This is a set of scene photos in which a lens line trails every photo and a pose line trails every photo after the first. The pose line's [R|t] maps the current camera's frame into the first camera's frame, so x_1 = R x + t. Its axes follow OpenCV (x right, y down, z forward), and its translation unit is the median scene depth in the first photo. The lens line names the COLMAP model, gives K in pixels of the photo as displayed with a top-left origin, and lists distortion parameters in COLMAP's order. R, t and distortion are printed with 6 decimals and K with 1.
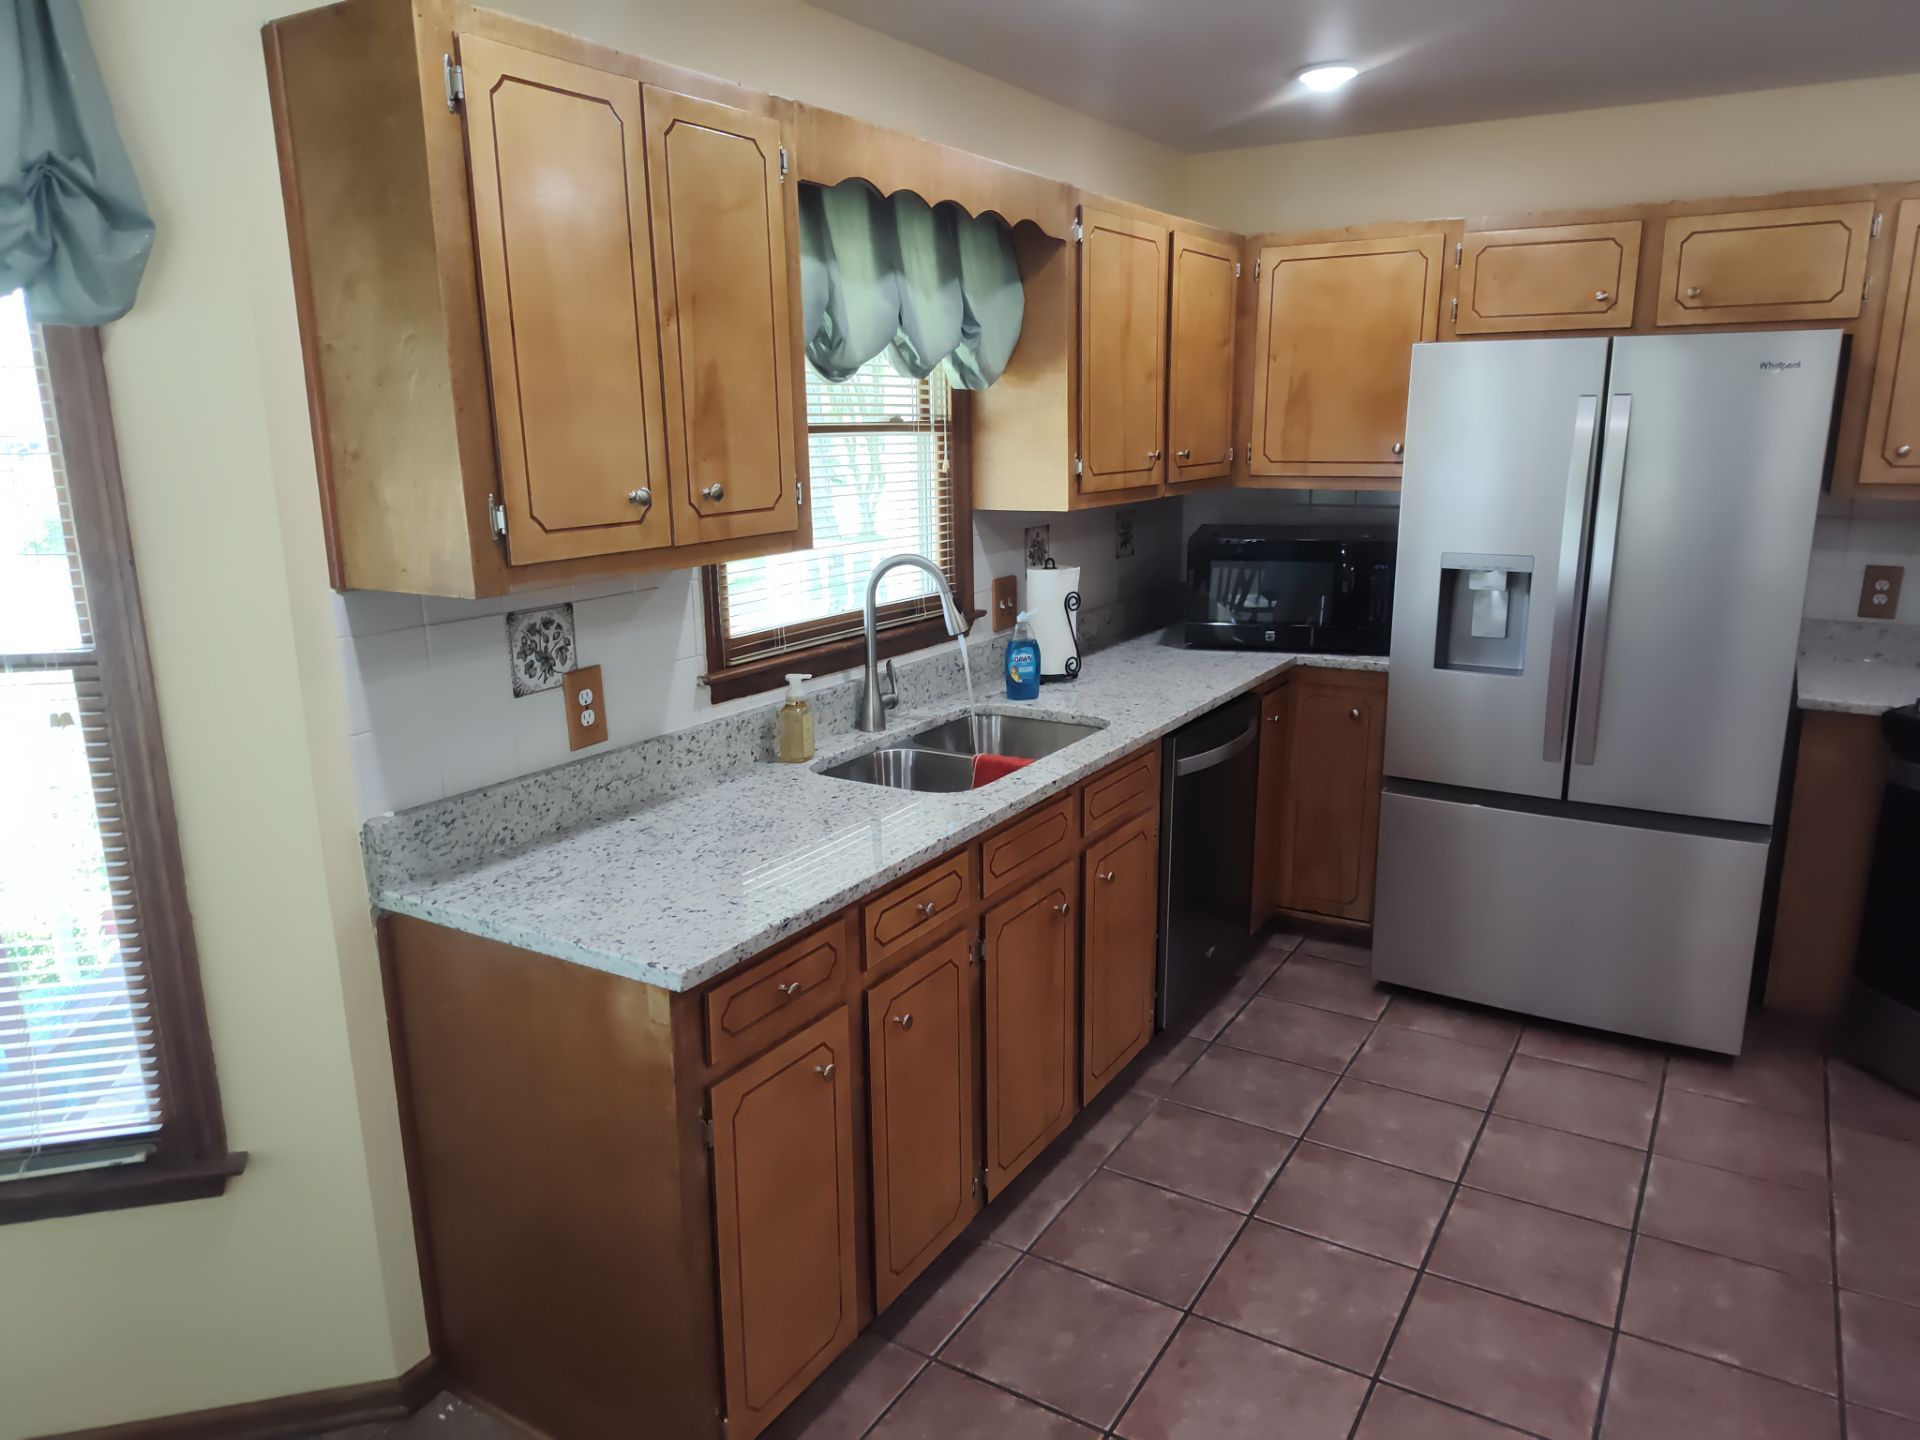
lens RADIAL K [[1296.7, 0, 973.9], [0, 1296.7, 737.0], [0, 0, 1]] dist [0.054221, -0.055704]
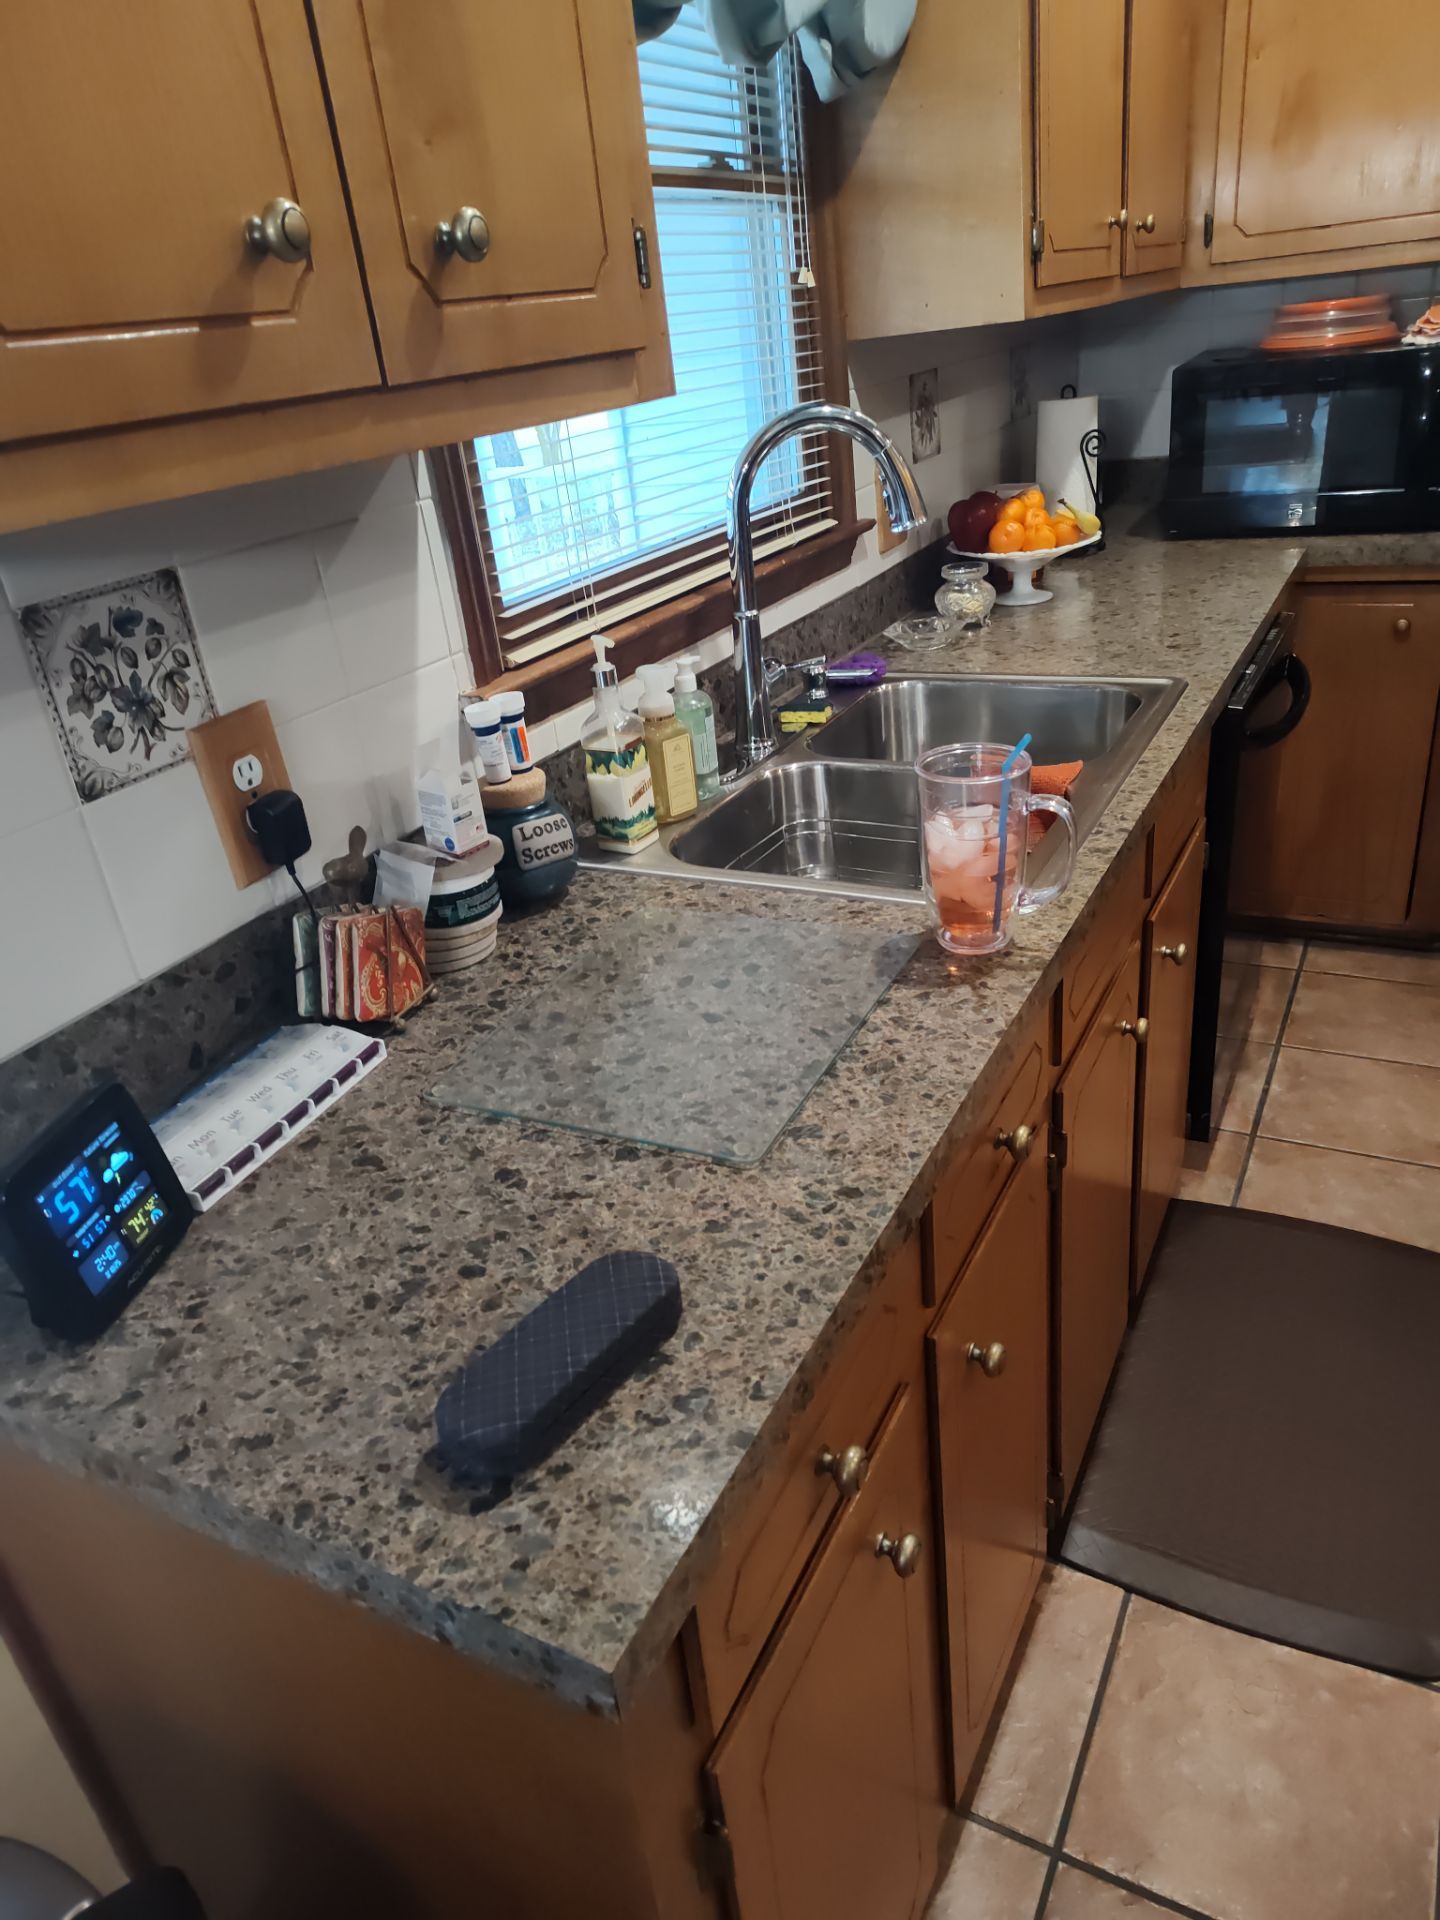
lens RADIAL K [[1296.7, 0, 717.7], [0, 1296.7, 971.4], [0, 0, 1]] dist [0.054221, -0.055704]
pose [[0.993837, -0.110781, 0.003841, -0.117864], [0.107354, 0.970561, 0.215606, -0.038395], [-0.027614, -0.213865, 0.976473, 0.442425]]
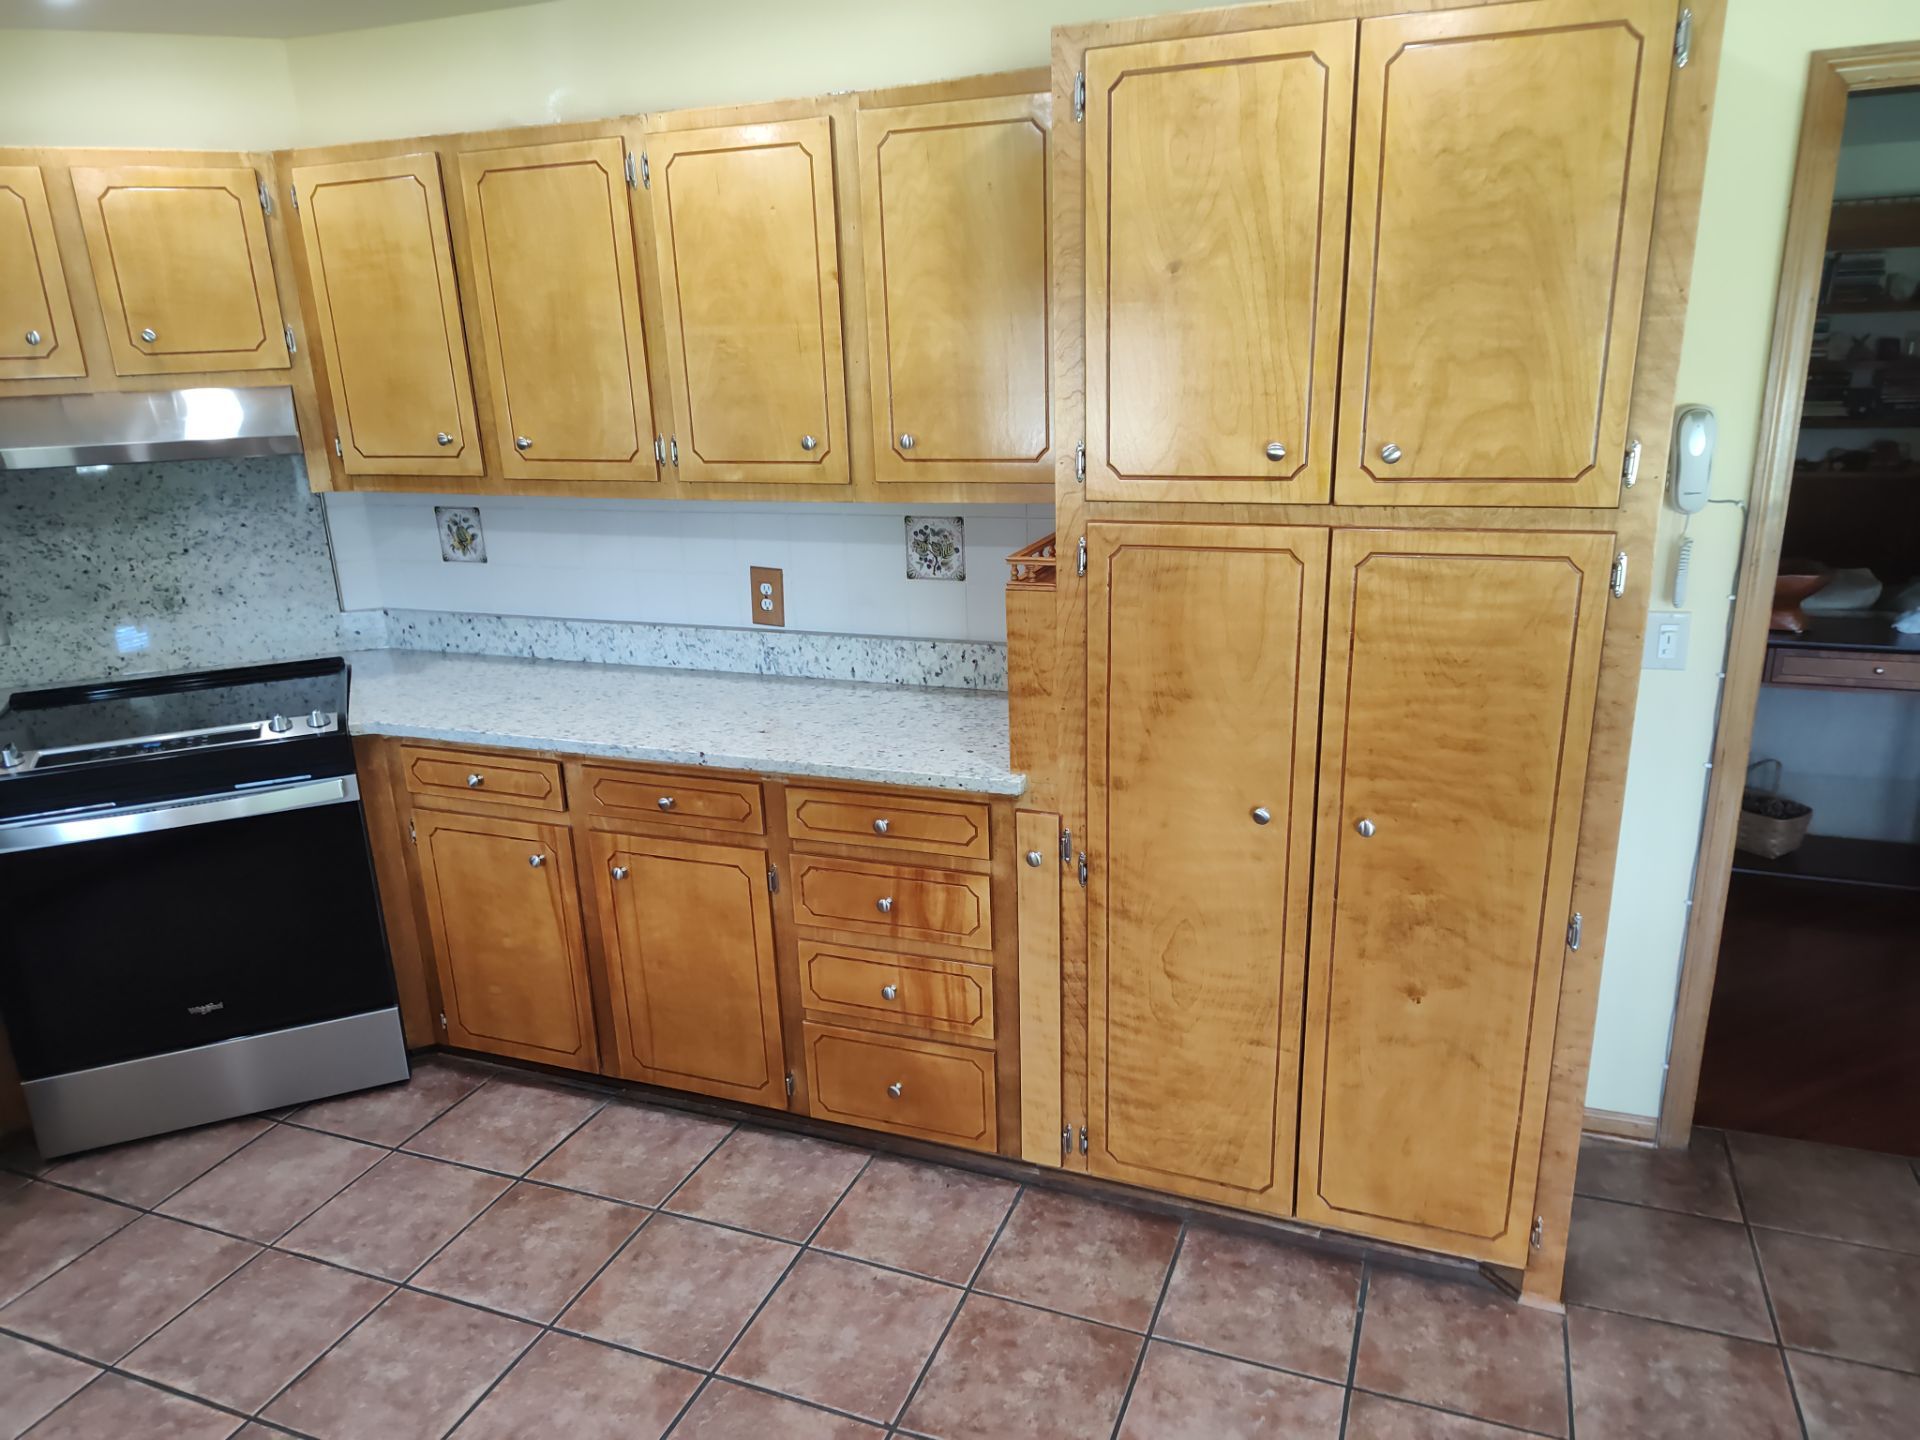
lens RADIAL K [[1296.7, 0, 947.7], [0, 1296.7, 754.8], [0, 0, 1]] dist [0.054221, -0.055704]
pose [[-0.153622, -0.287572, 0.945359, -0.220042], [0.279789, 0.904903, 0.320732, -0.140727], [-0.947691, 0.313772, -0.058554, 0.486558]]
